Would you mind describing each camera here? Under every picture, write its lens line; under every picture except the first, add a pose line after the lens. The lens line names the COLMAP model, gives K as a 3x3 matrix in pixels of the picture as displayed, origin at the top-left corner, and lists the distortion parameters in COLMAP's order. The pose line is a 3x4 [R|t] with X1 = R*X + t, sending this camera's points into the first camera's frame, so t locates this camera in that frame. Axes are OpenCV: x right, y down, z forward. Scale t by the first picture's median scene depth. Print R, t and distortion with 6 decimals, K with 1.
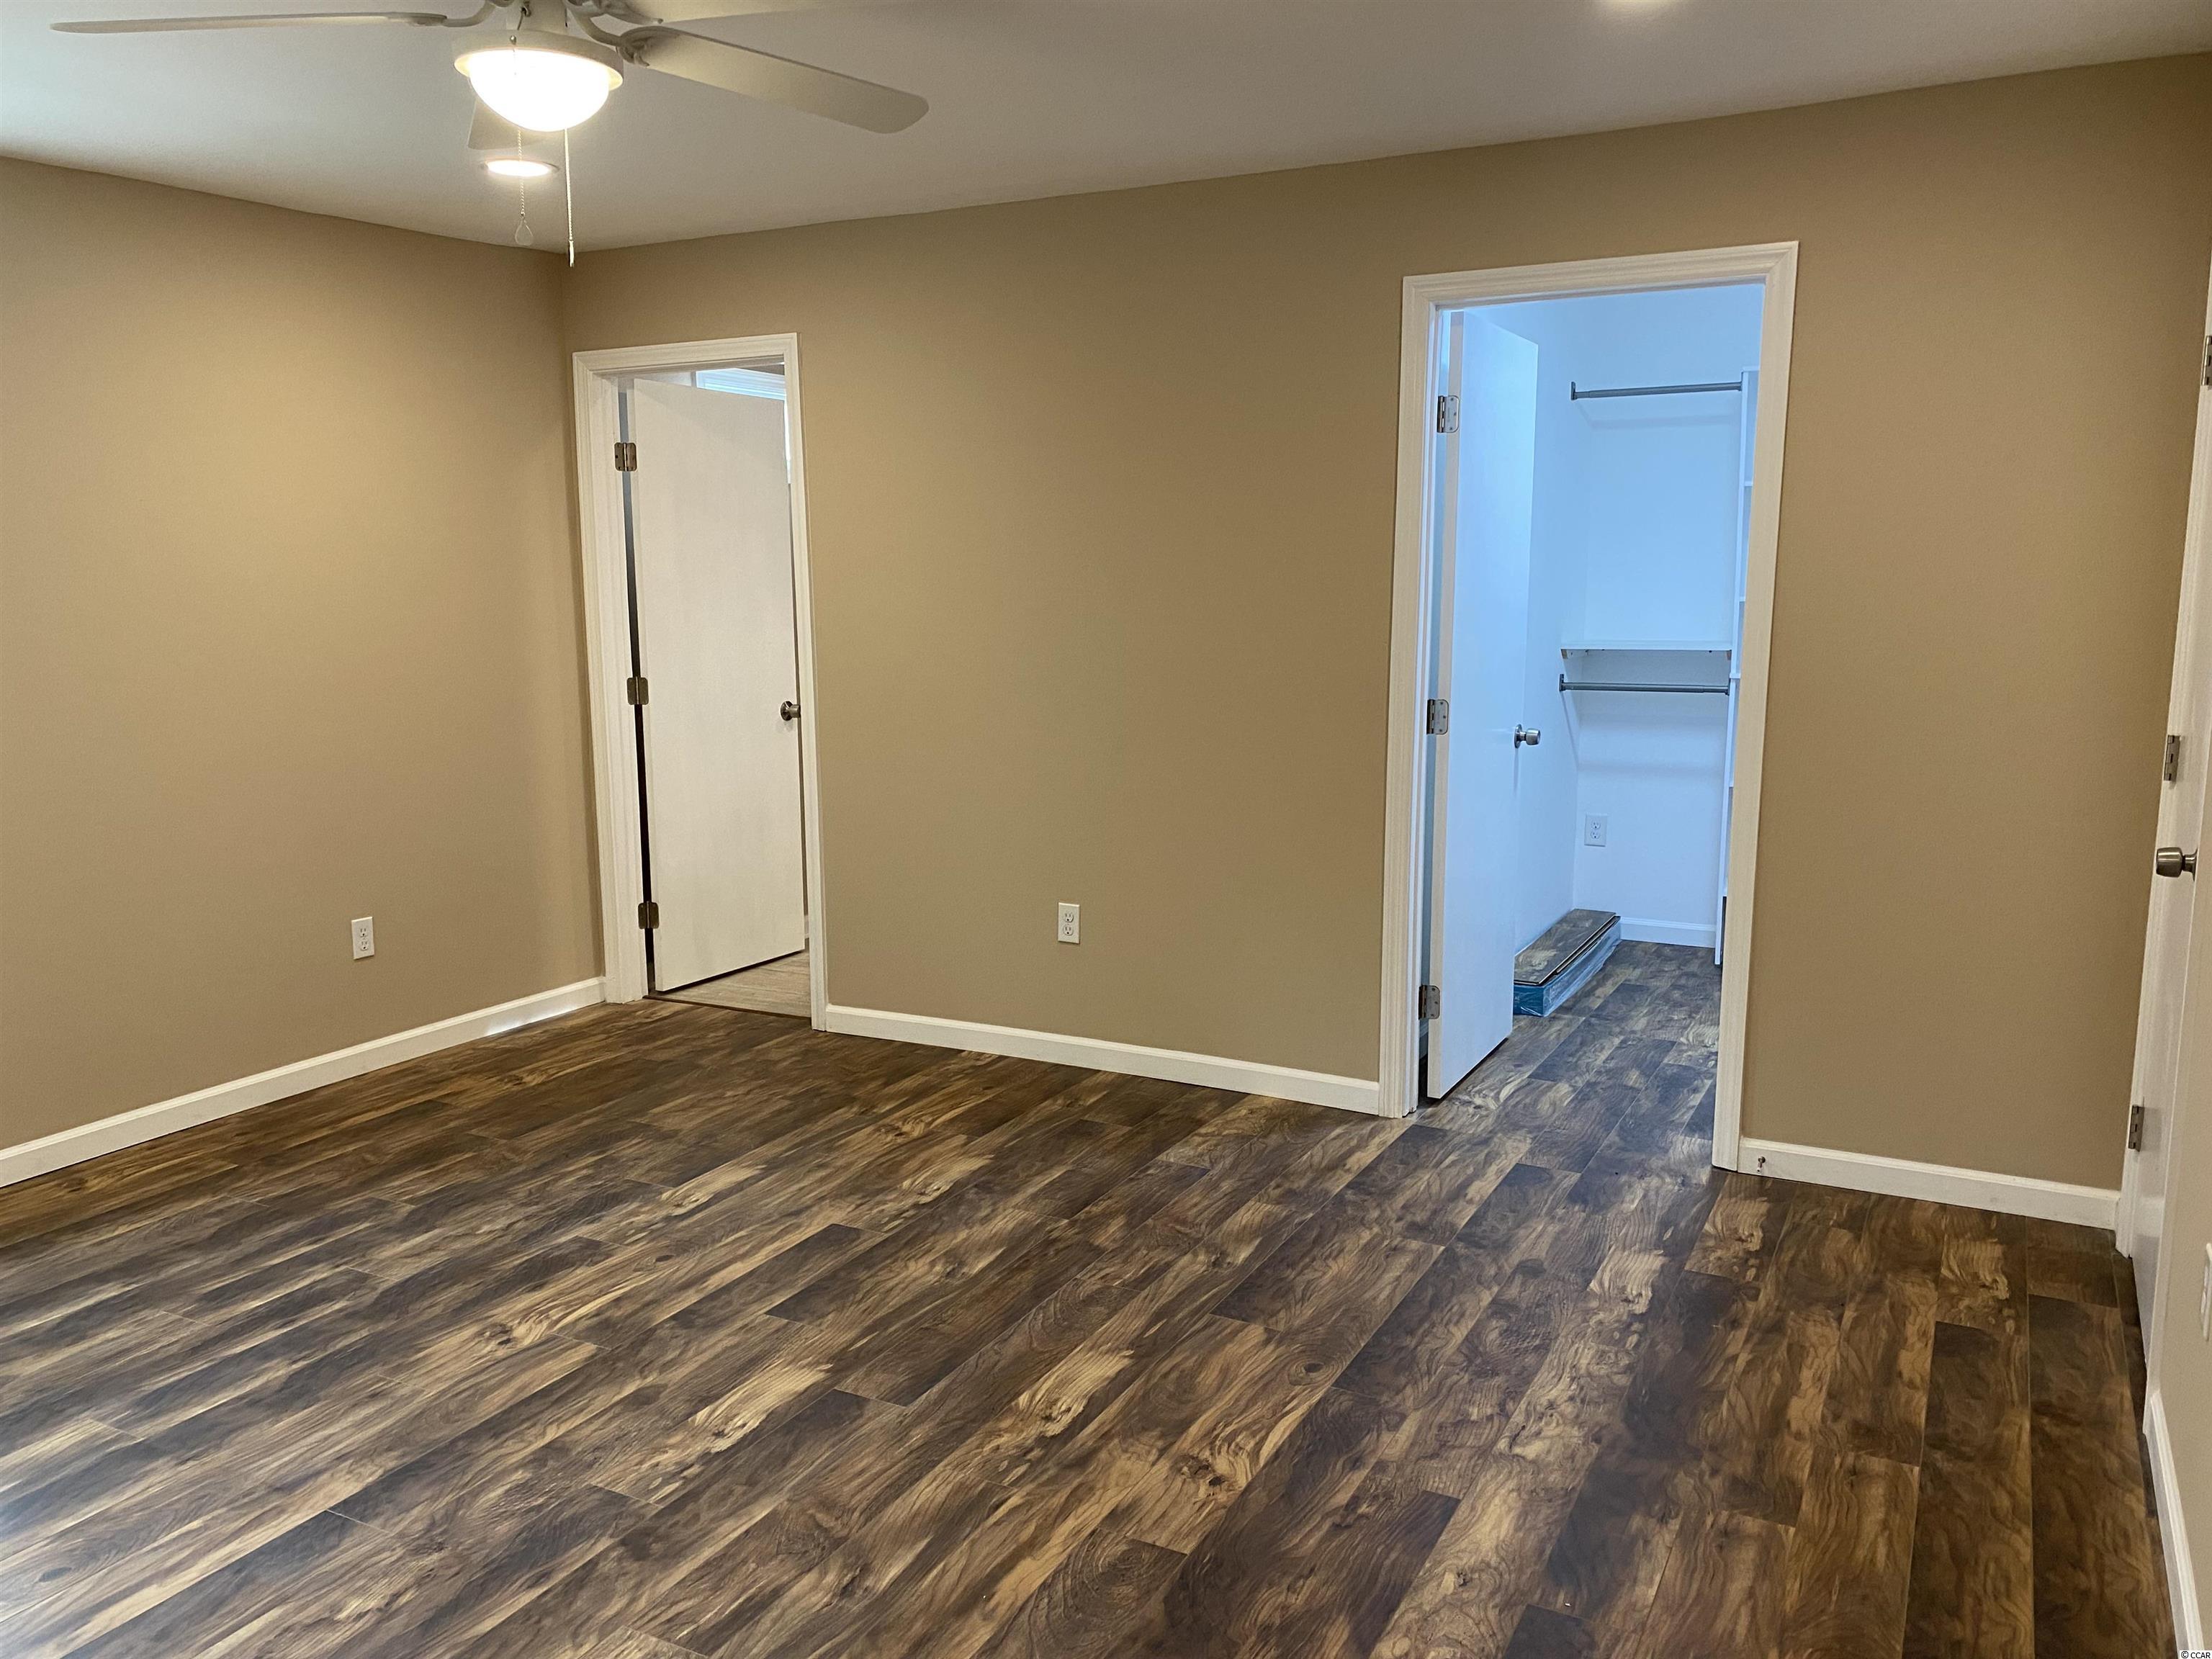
lens RADIAL K [[1698.6, 0, 1085.8], [0, 1698.6, 821.1], [0, 0, 1]] dist [0.003542, 0.004998]
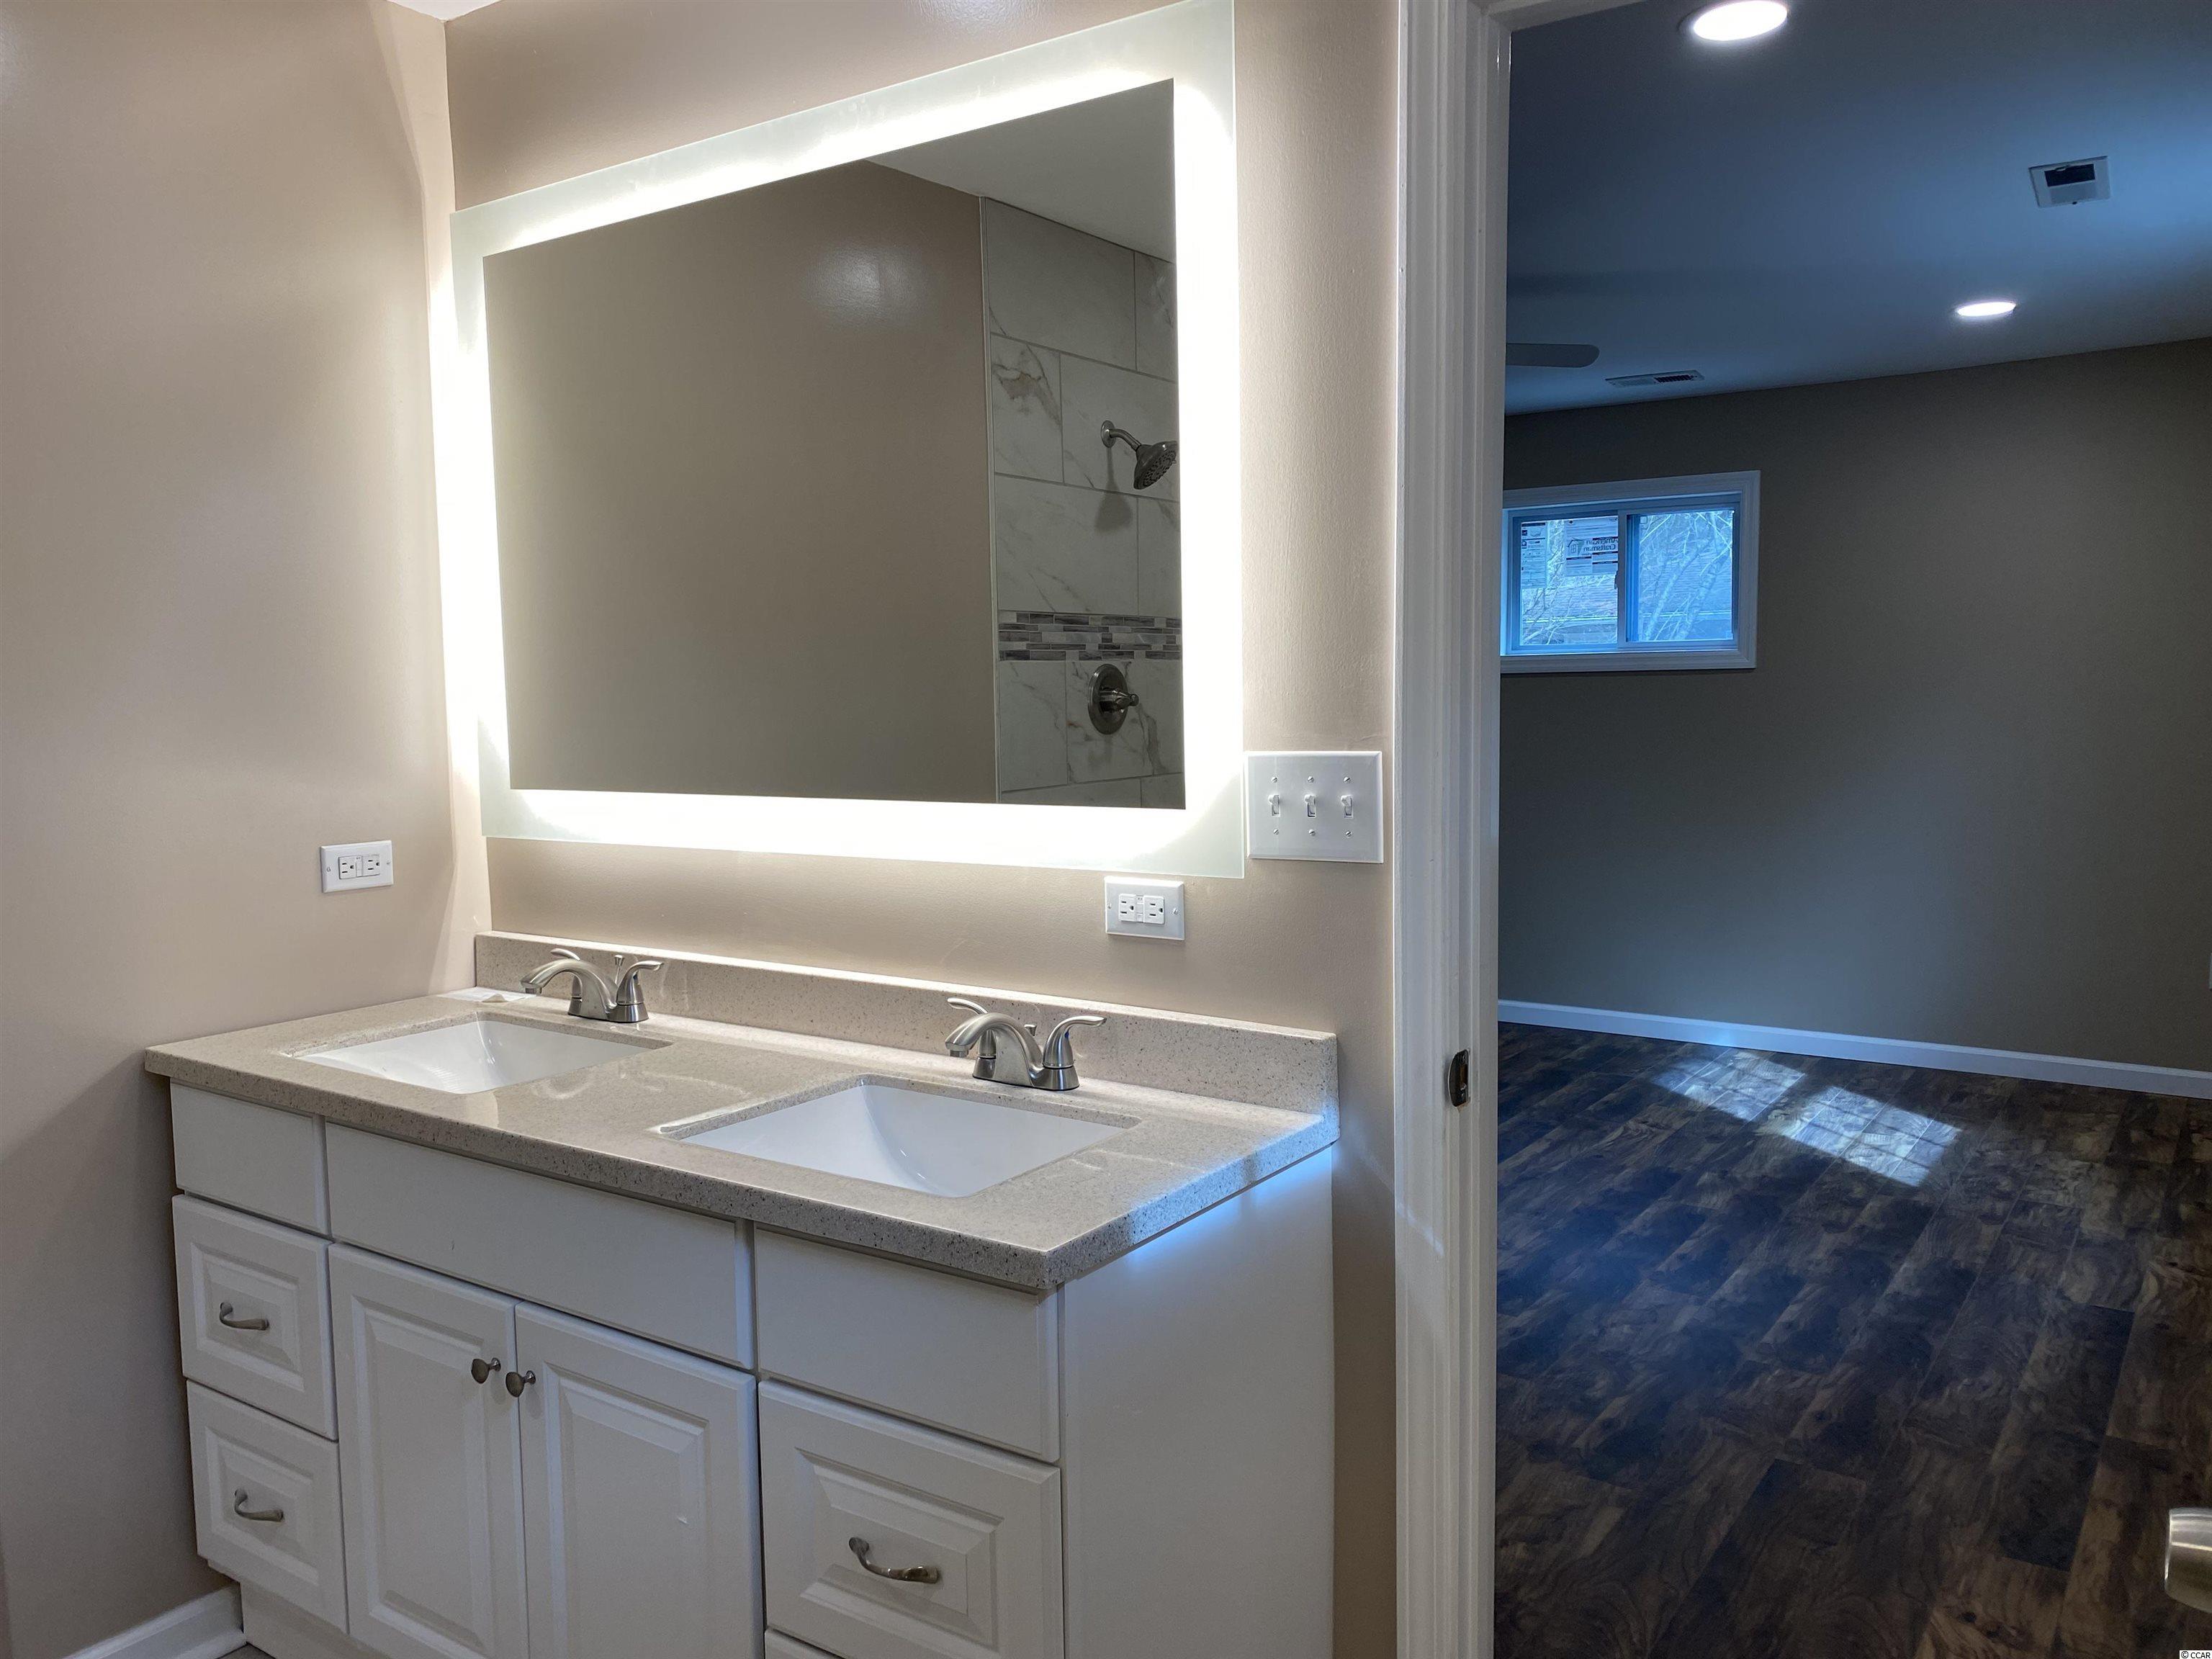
lens RADIAL K [[1698.6, 0, 1085.8], [0, 1698.6, 821.1], [0, 0, 1]] dist [0.003542, 0.004998]
pose [[-0.992159, 0.012868, 0.124315, -0.189197], [0.041088, 0.972978, 0.227212, -0.287961], [-0.118032, 0.230539, -0.965878, 2.043455]]
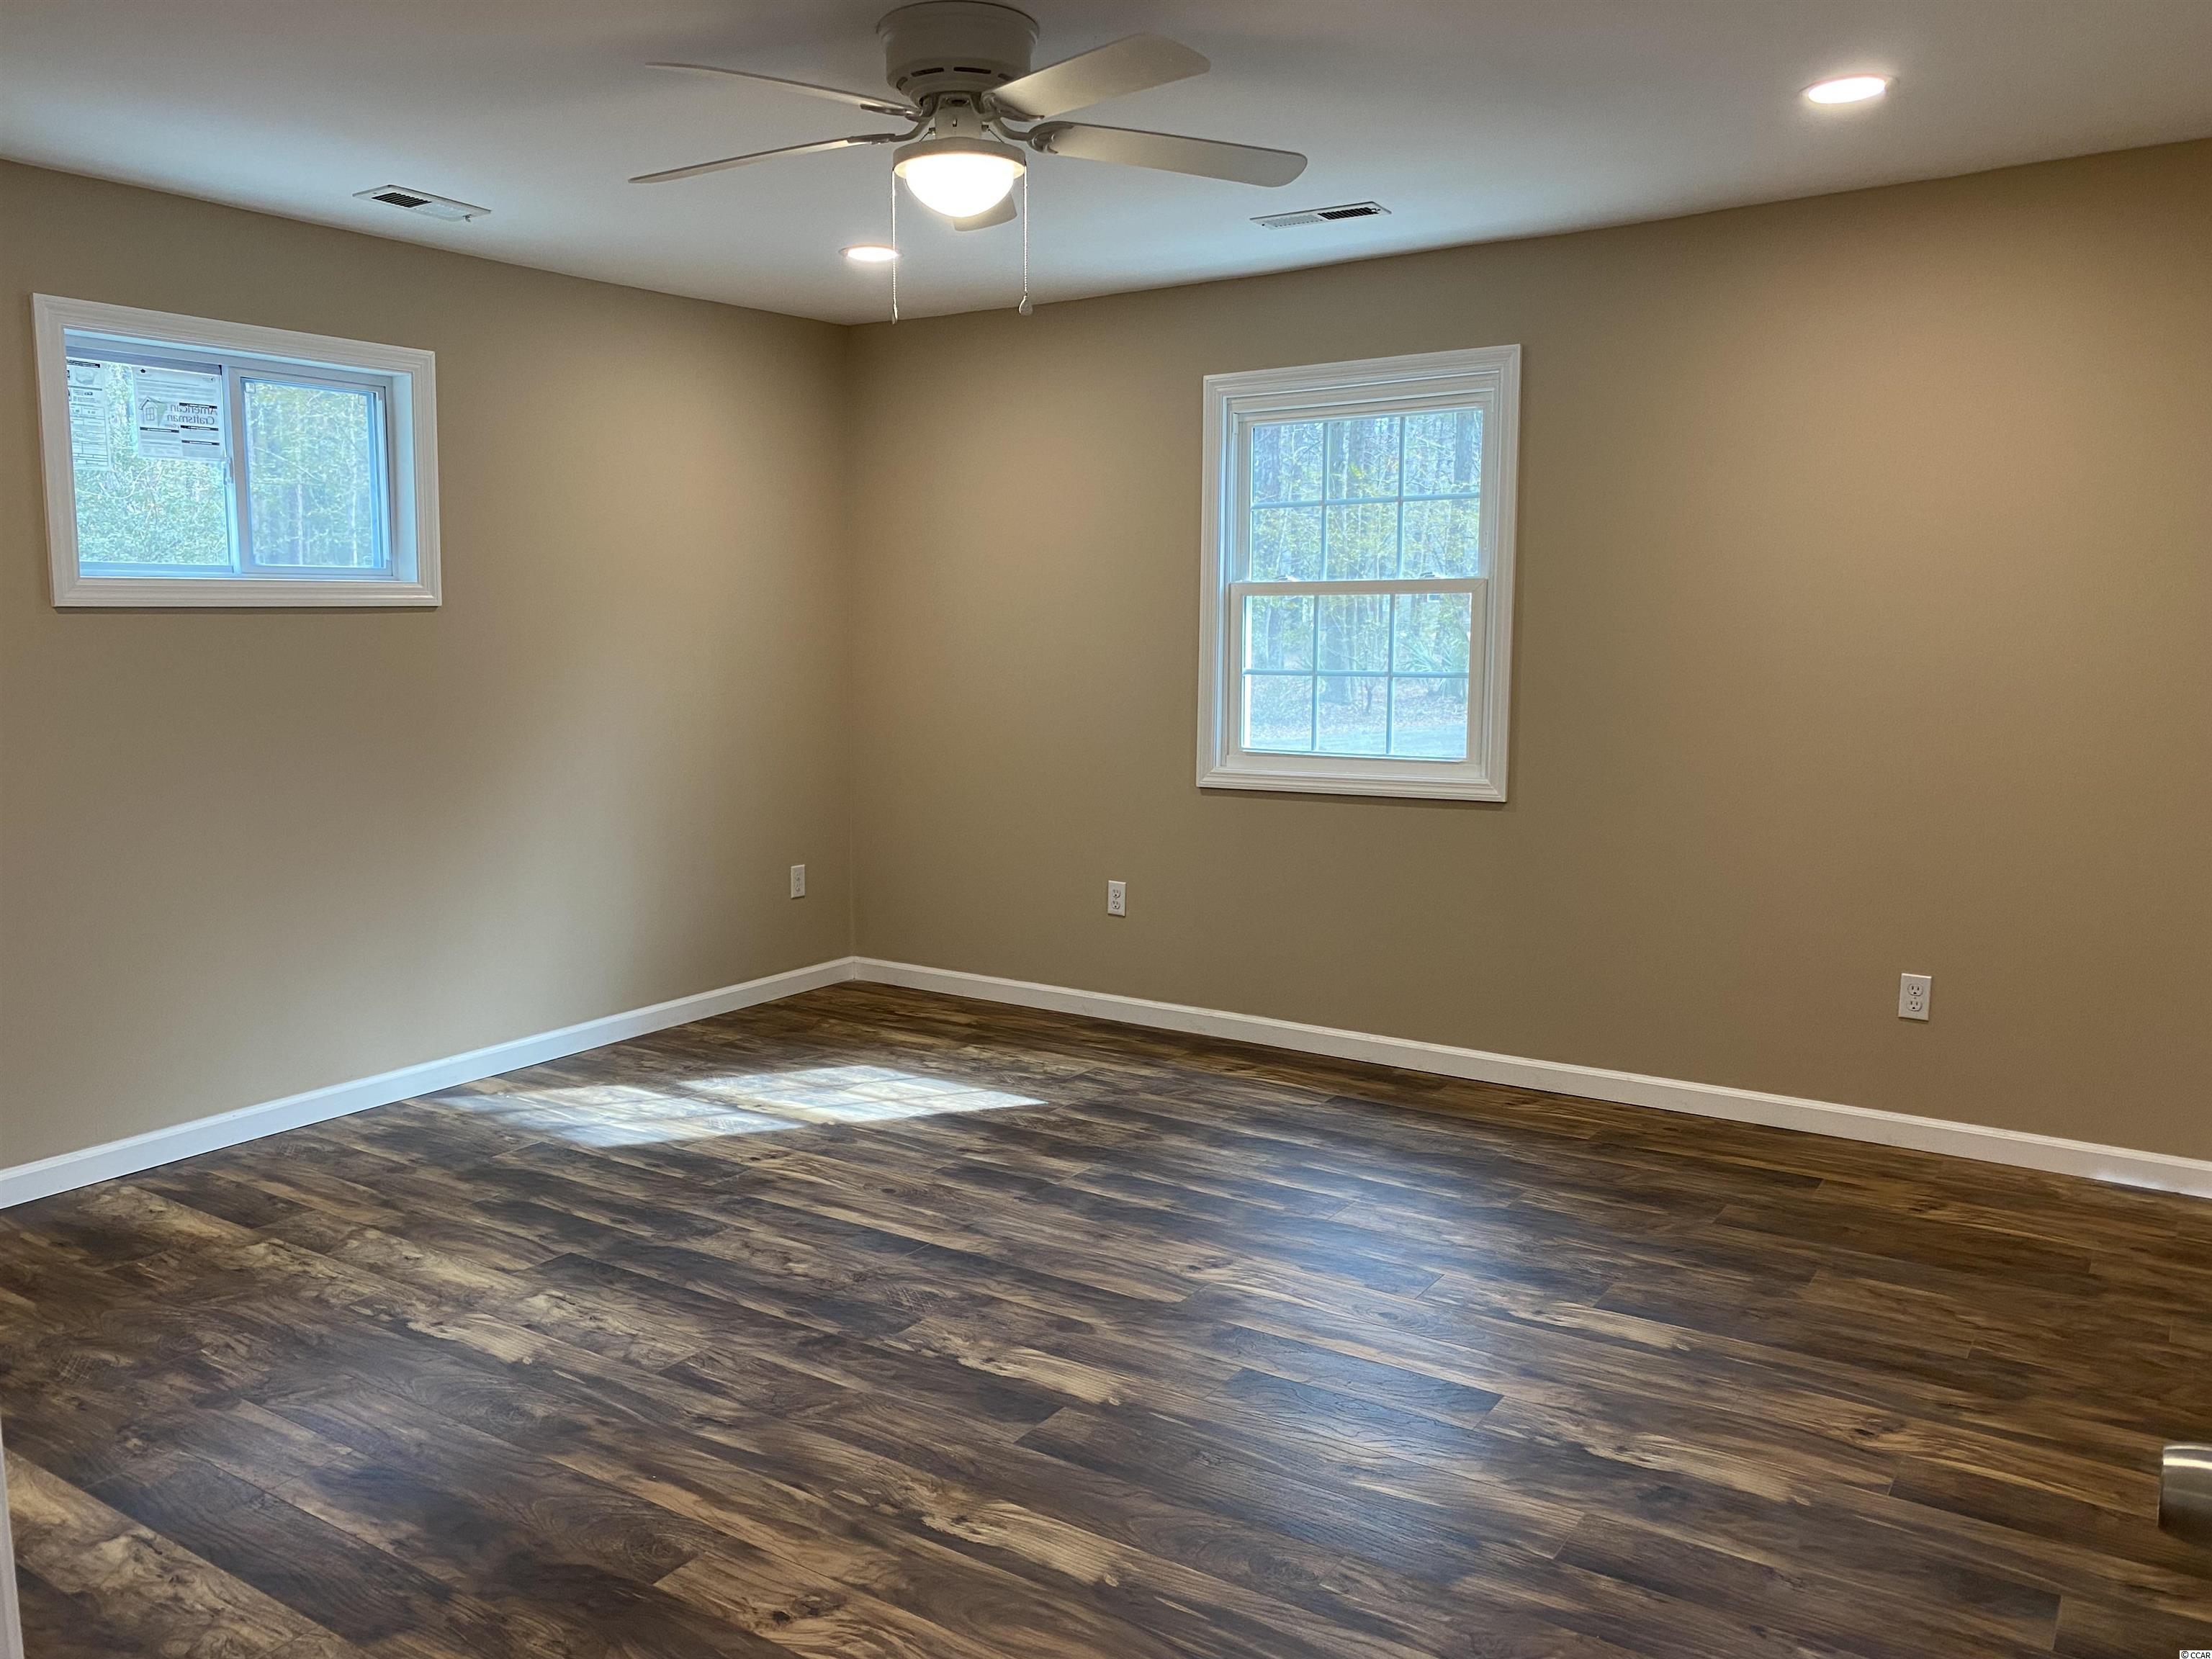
lens RADIAL K [[1701.2, 0, 1087.5], [0, 1701.2, 820.2], [0, 0, 1]] dist [0.052497, -0.058214]
pose [[-0.096382, 0.135380, -0.986095, 0.674628], [-0.143281, 0.978502, 0.148342, -0.127513], [0.984978, 0.155586, -0.074913, 0.892087]]
